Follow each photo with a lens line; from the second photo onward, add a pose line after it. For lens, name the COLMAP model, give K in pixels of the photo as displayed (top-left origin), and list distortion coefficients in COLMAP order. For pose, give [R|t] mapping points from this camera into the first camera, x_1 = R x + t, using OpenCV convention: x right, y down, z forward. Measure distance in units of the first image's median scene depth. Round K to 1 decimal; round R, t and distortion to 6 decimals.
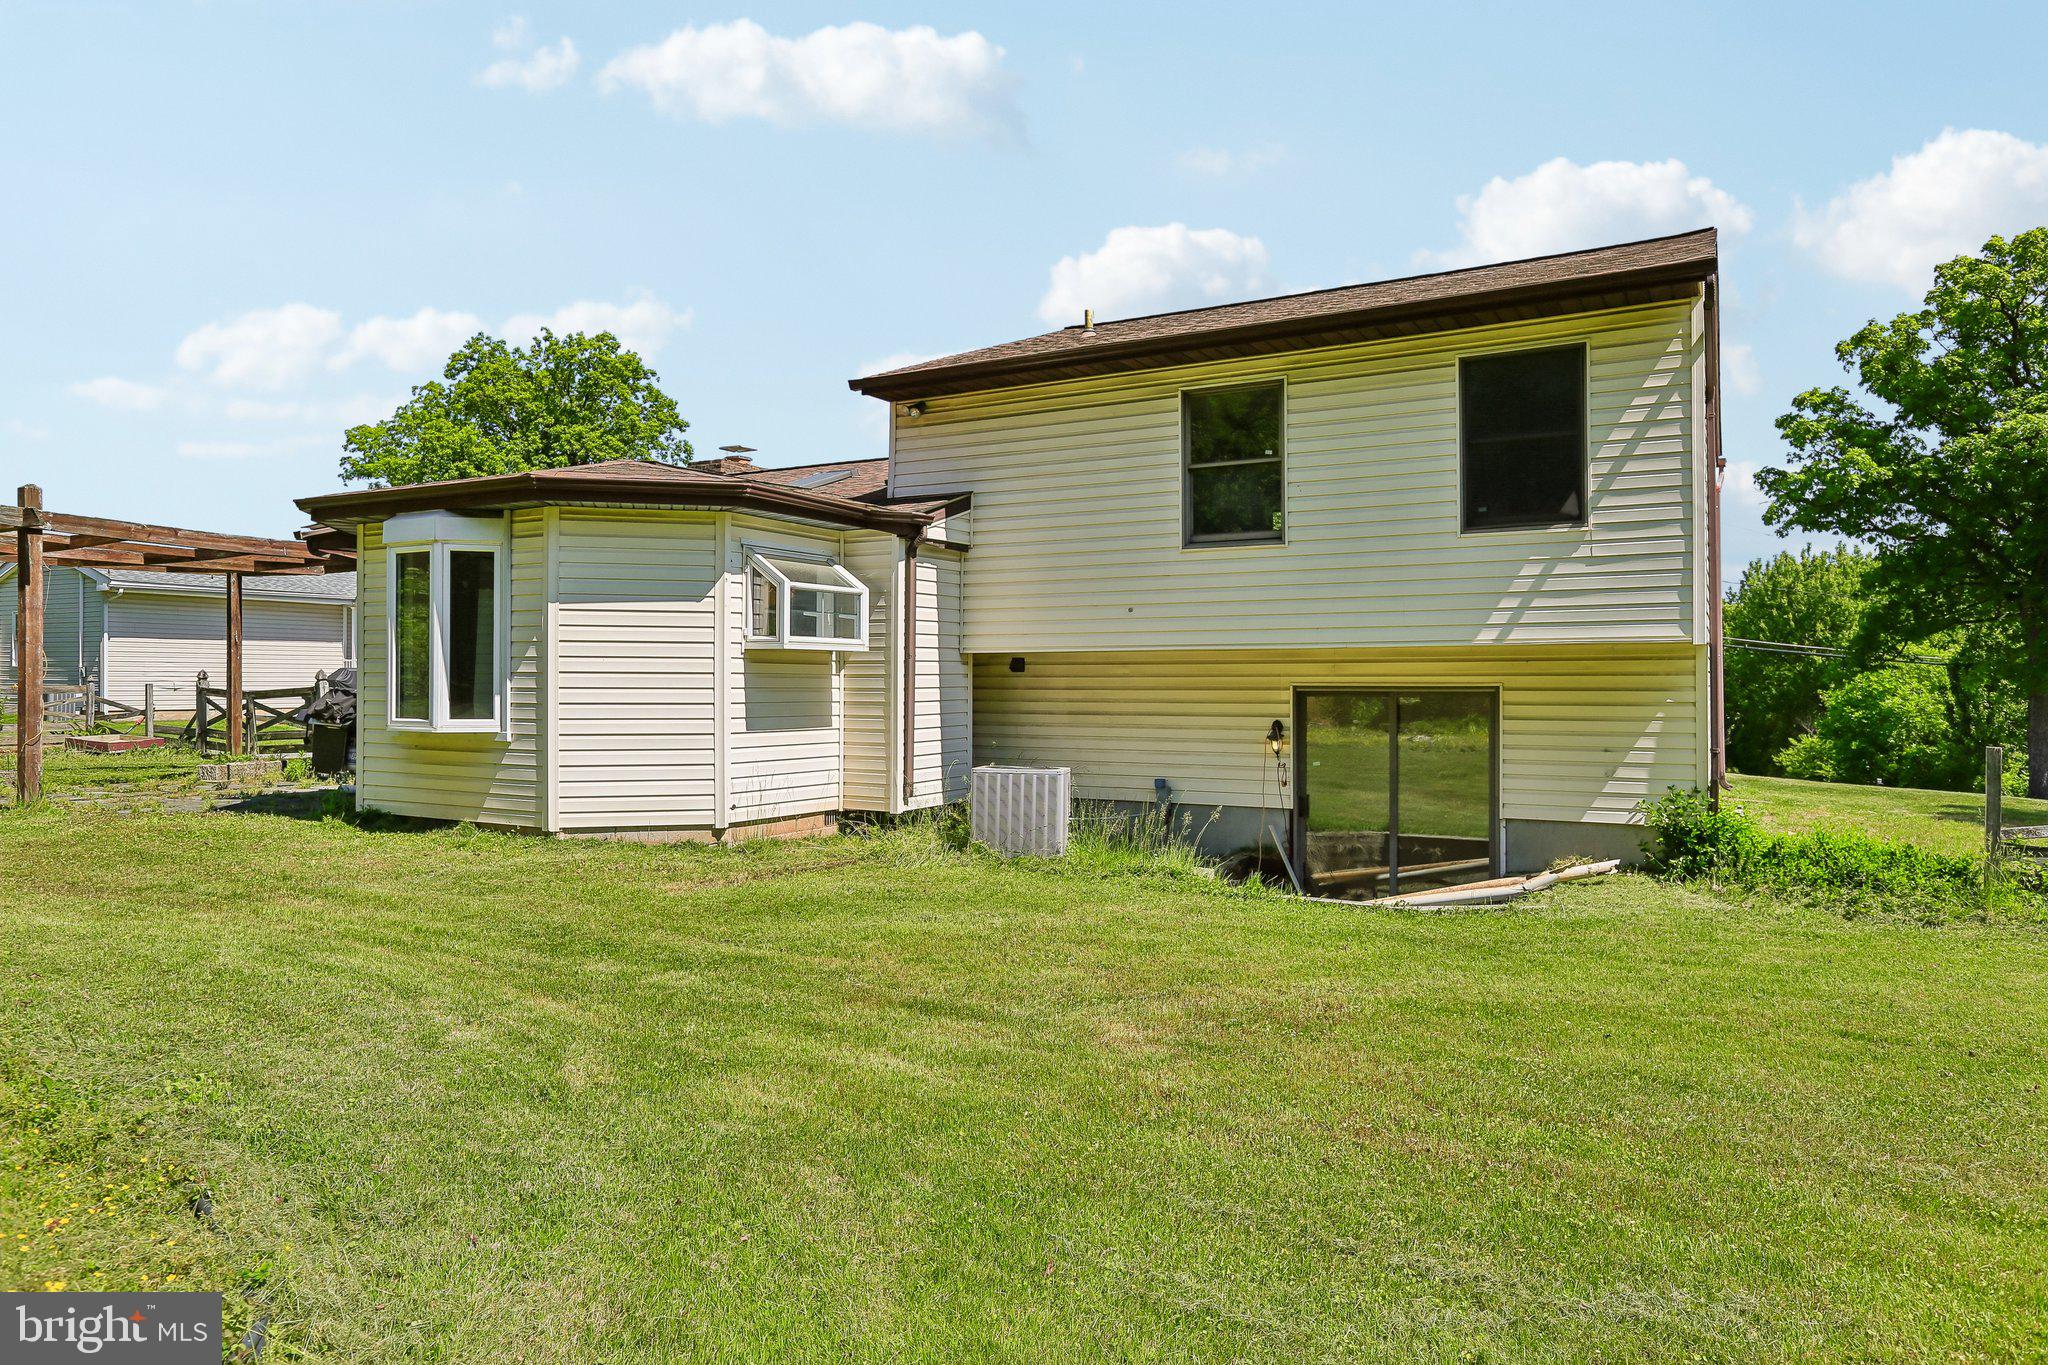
lens RADIAL K [[1296.6, 0, 978.0], [0, 1296.6, 670.1], [0, 0, 1]] dist [-0.006384, -0.000134]
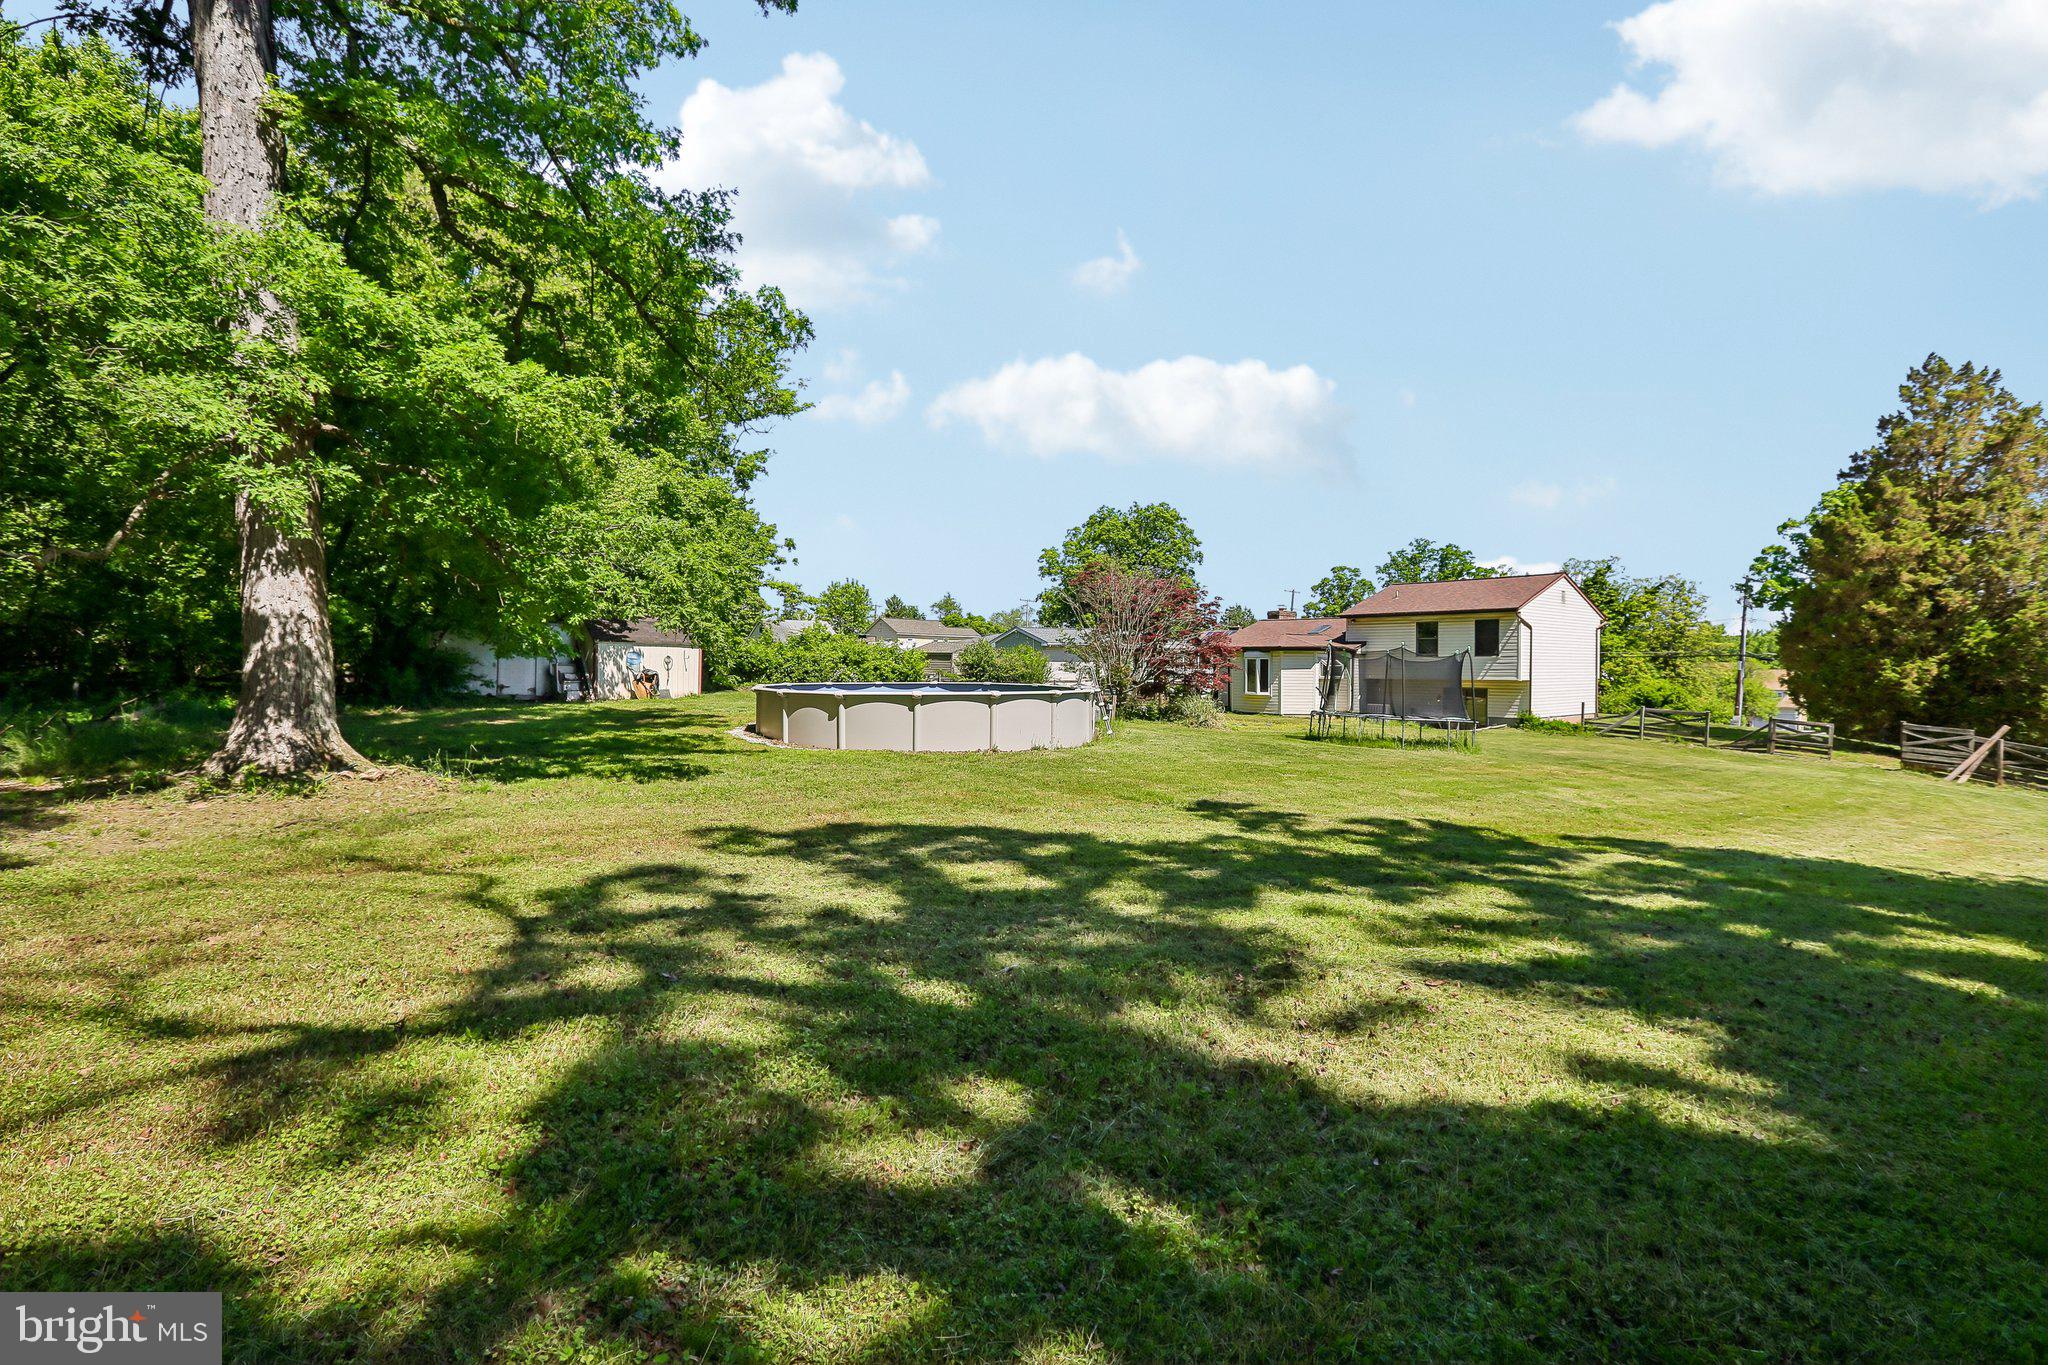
lens RADIAL K [[941.1, 0, 1033.6], [0, 941.1, 678.8], [0, 0, 1]] dist [-0.023506, 0.000572]
pose [[0.948689, 0.009245, -0.316076, -0.079406], [-0.002525, 0.999762, 0.021661, -0.088018], [0.316201, -0.019751, 0.948487, -2.668349]]
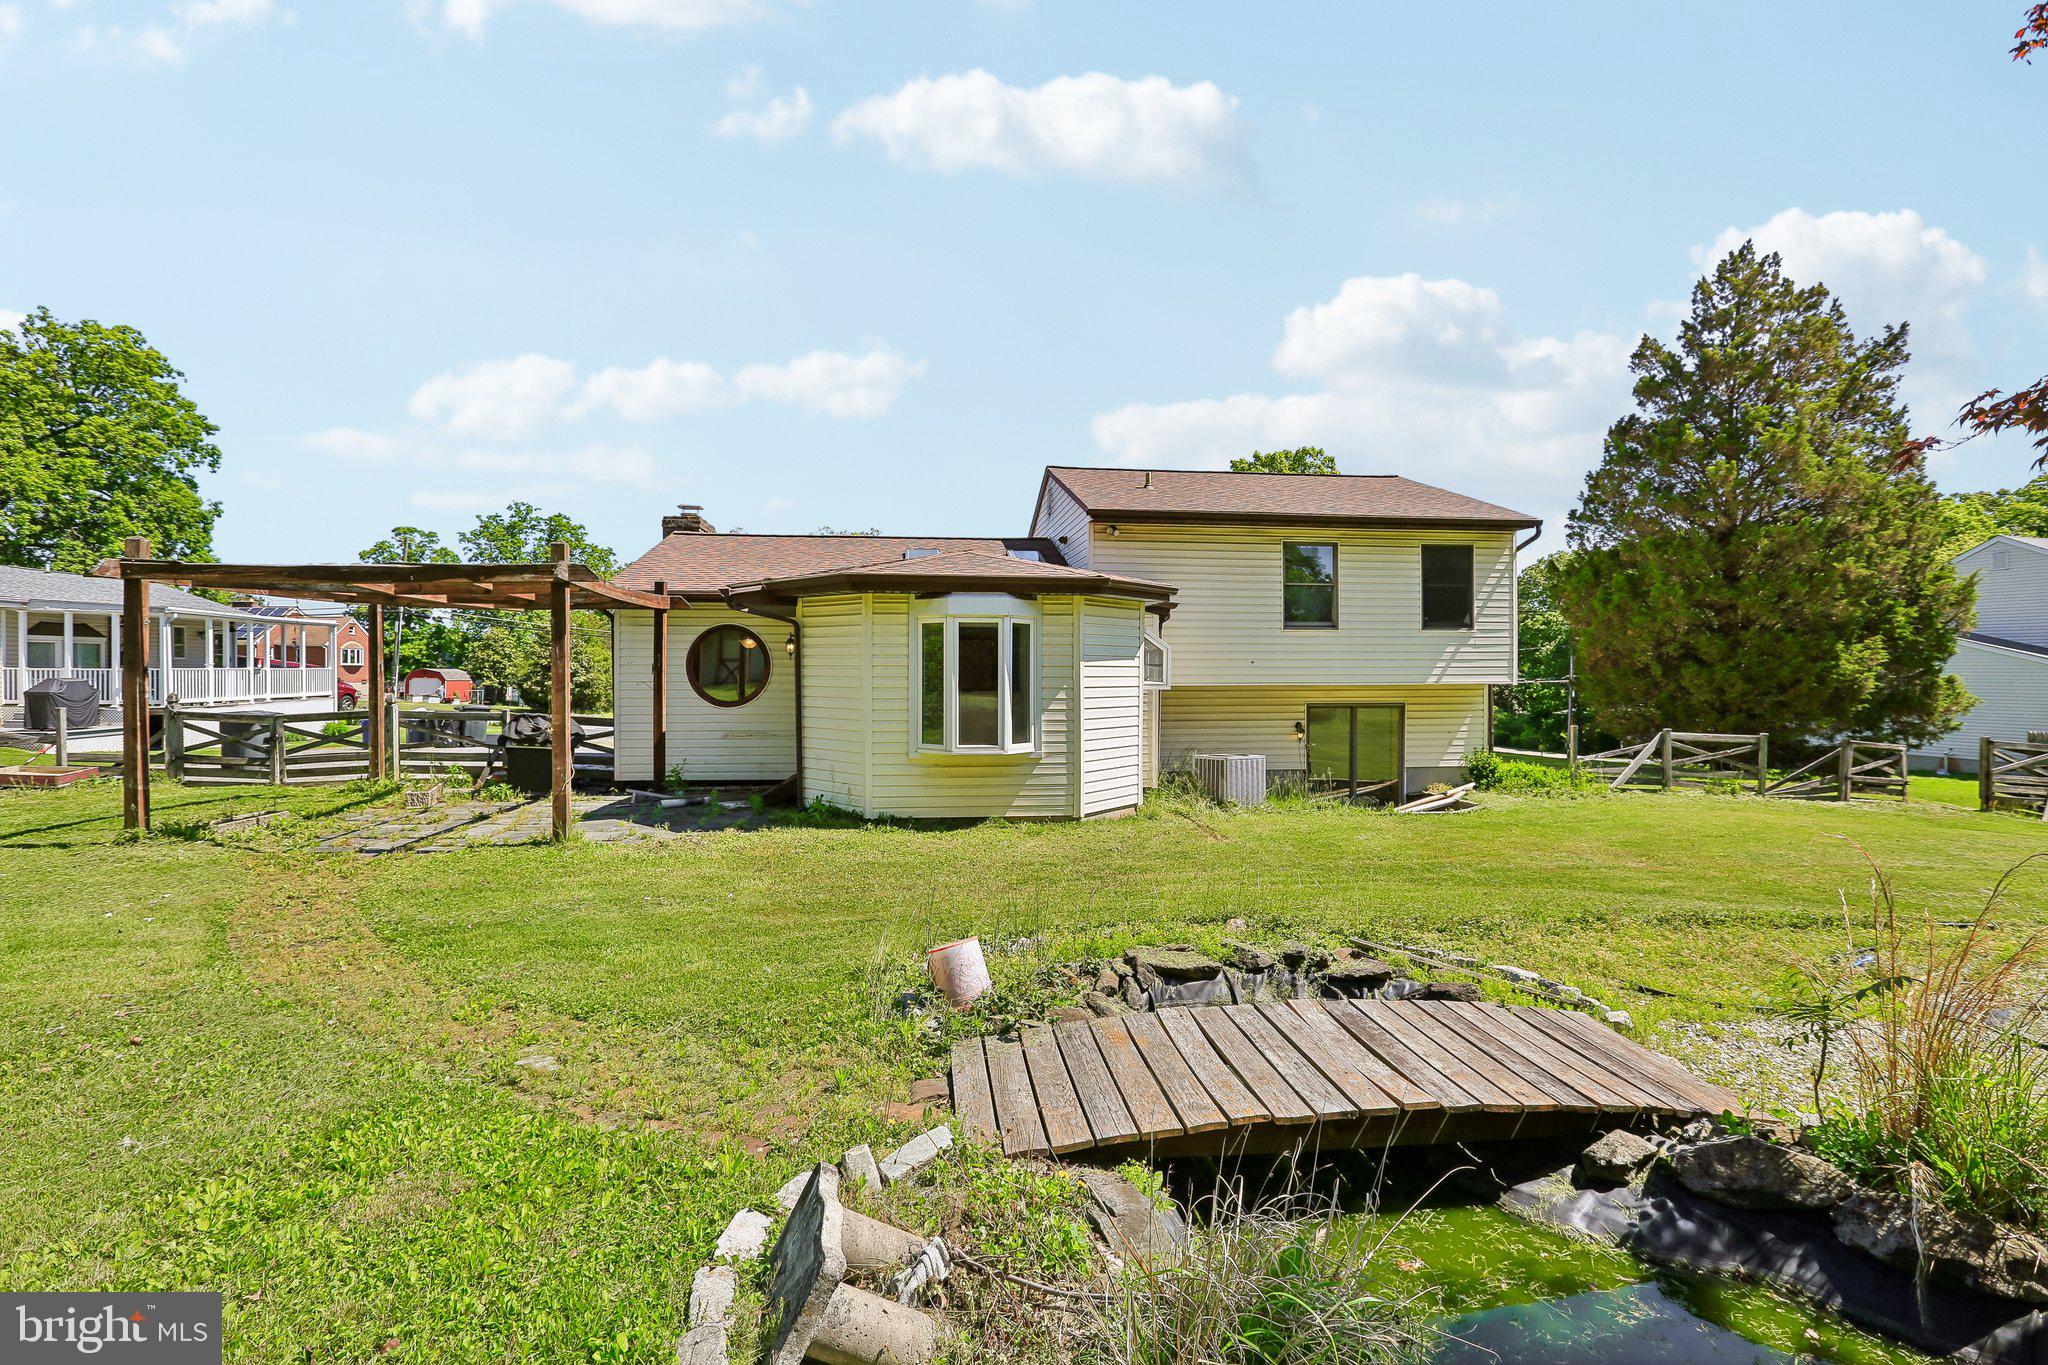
lens RADIAL K [[941.1, 0, 1020.2], [0, 941.1, 688.0], [0, 0, 1]] dist [-0.023506, 0.000572]
pose [[0.801532, -0.012444, 0.597822, -0.956111], [-0.005272, 0.999597, 0.027876, -0.048354], [-0.597928, -0.025495, 0.801144, 0.178446]]
